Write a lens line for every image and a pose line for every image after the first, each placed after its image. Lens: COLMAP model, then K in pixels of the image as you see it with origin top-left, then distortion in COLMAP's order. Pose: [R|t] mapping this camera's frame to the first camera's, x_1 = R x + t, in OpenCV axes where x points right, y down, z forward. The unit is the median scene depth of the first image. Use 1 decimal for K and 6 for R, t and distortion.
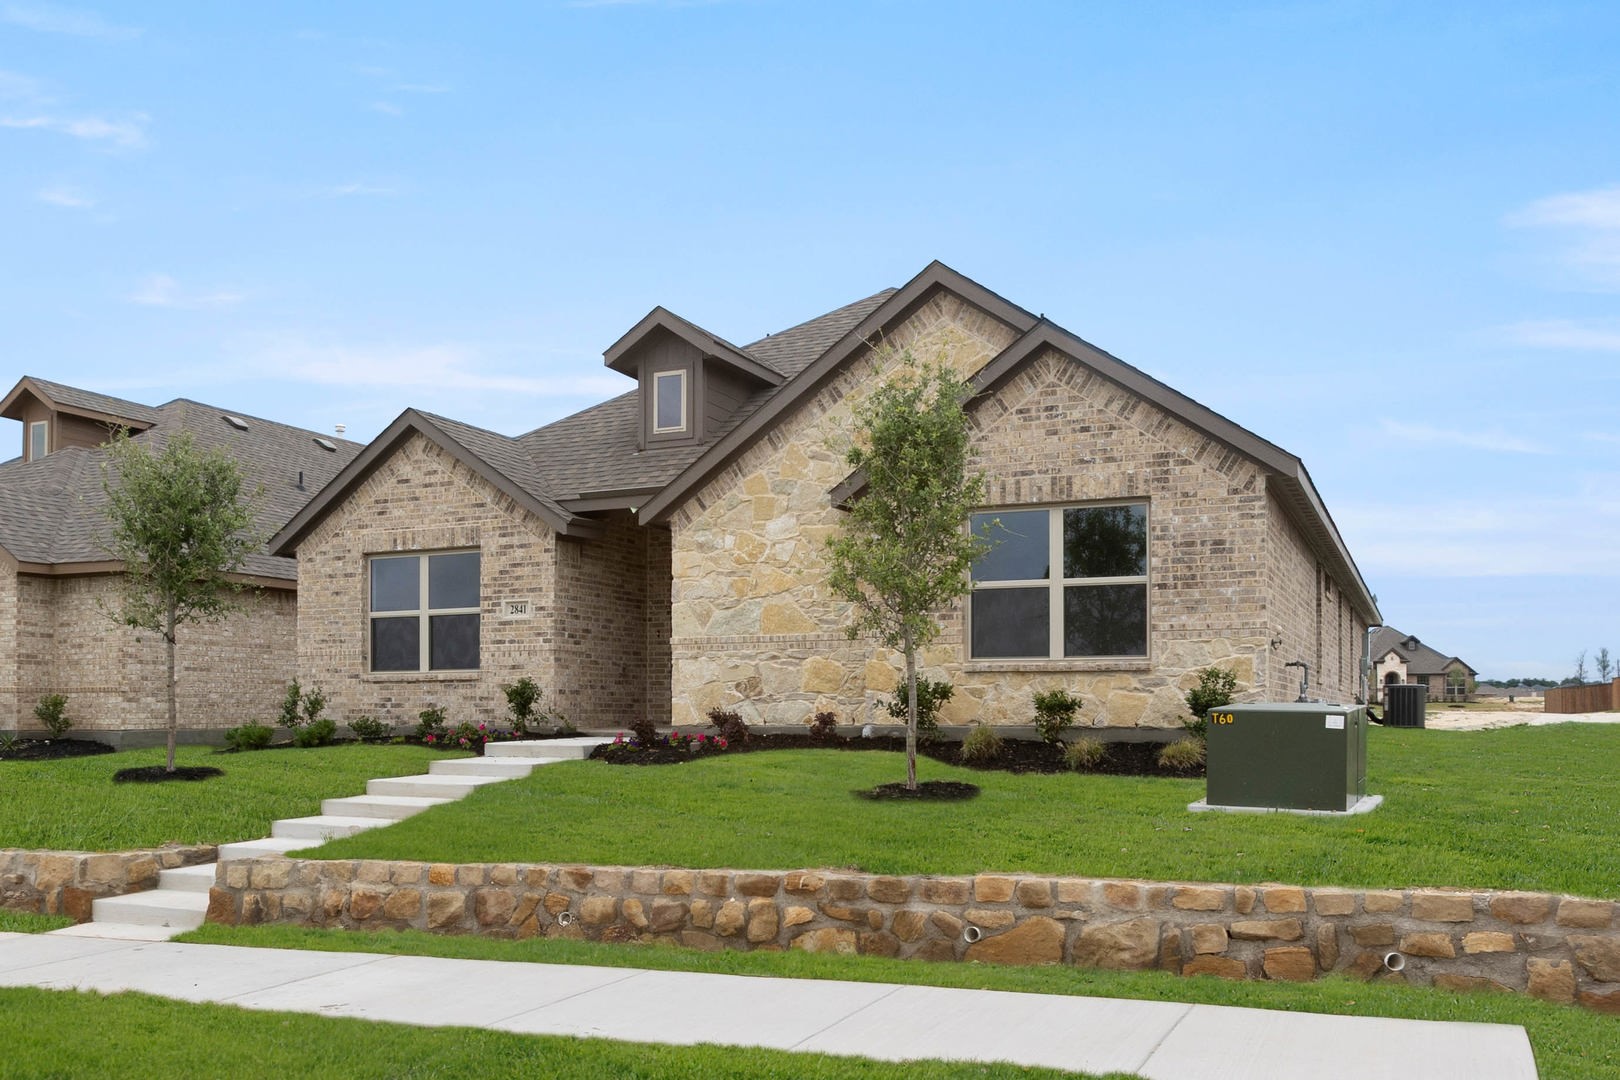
lens RADIAL K [[787.2, 0, 809.3], [0, 787.2, 525.9], [0, 0, 1]] dist [-0.010929, 0.005599]
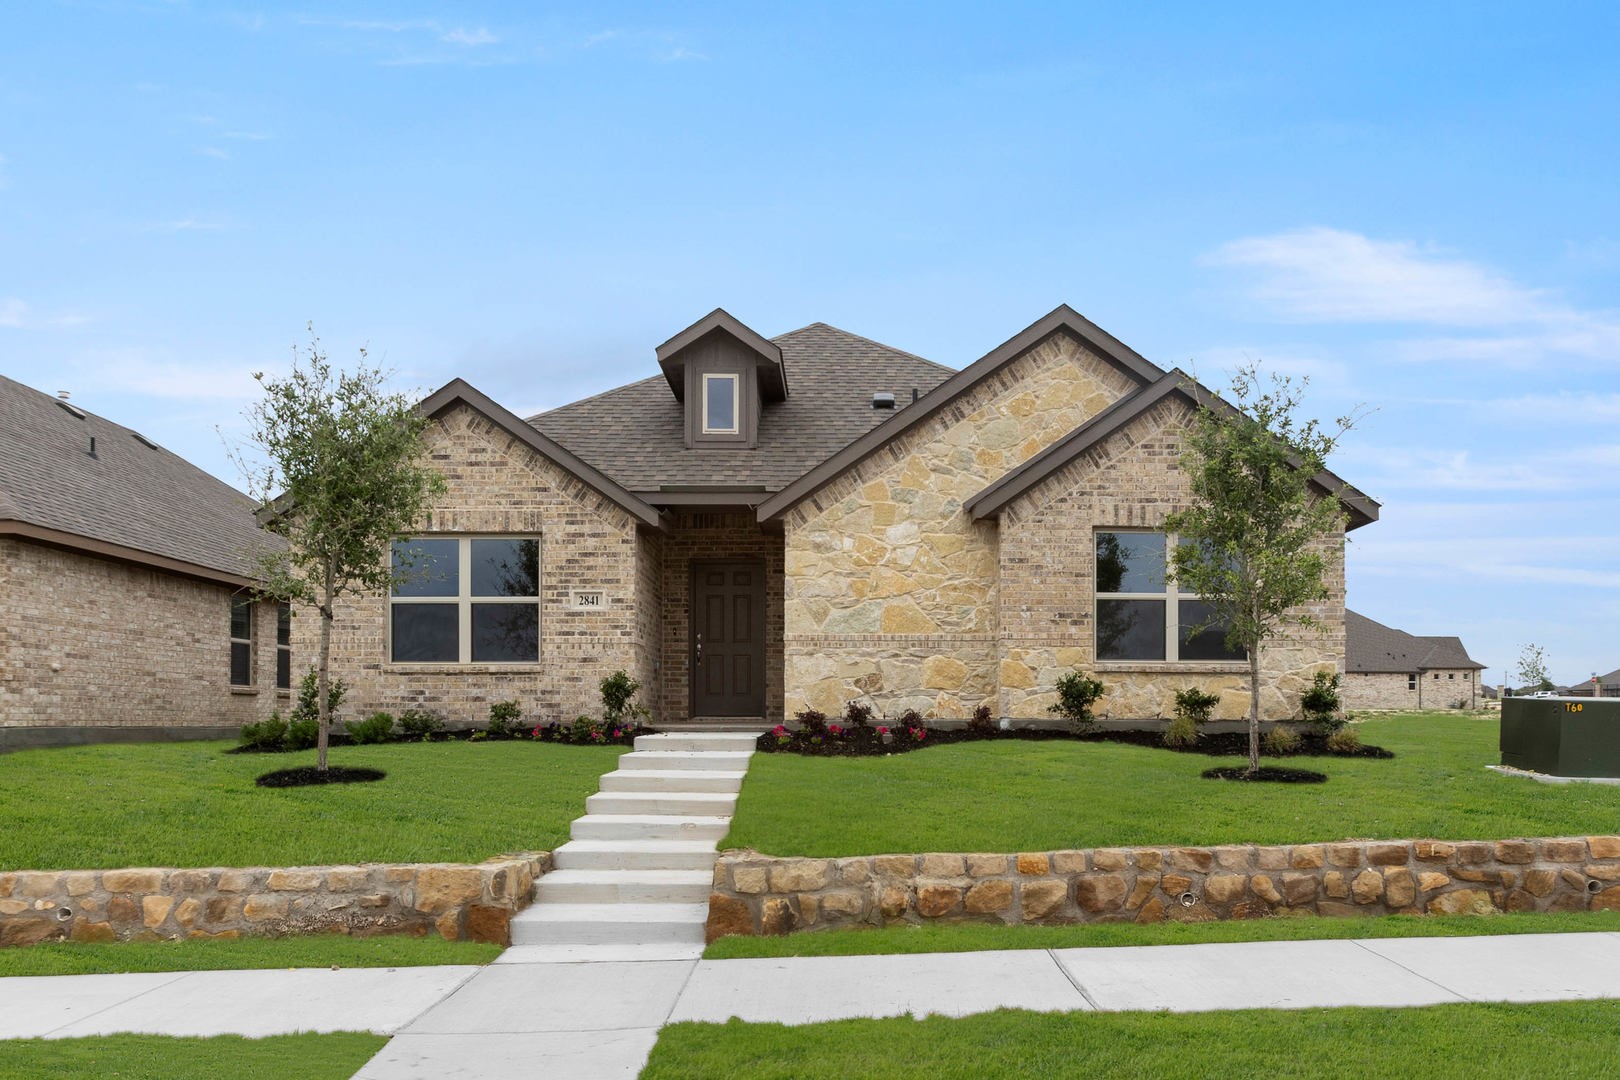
lens RADIAL K [[721.3, 0, 814.5], [0, 721.3, 551.5], [0, 0, 1]] dist [-0.006036, 0.001767]
pose [[0.964889, 0.061457, 0.255369, -0.416354], [-0.064184, 0.997935, 0.002351, 0.033043], [-0.254697, -0.018659, 0.966841, 0.094380]]
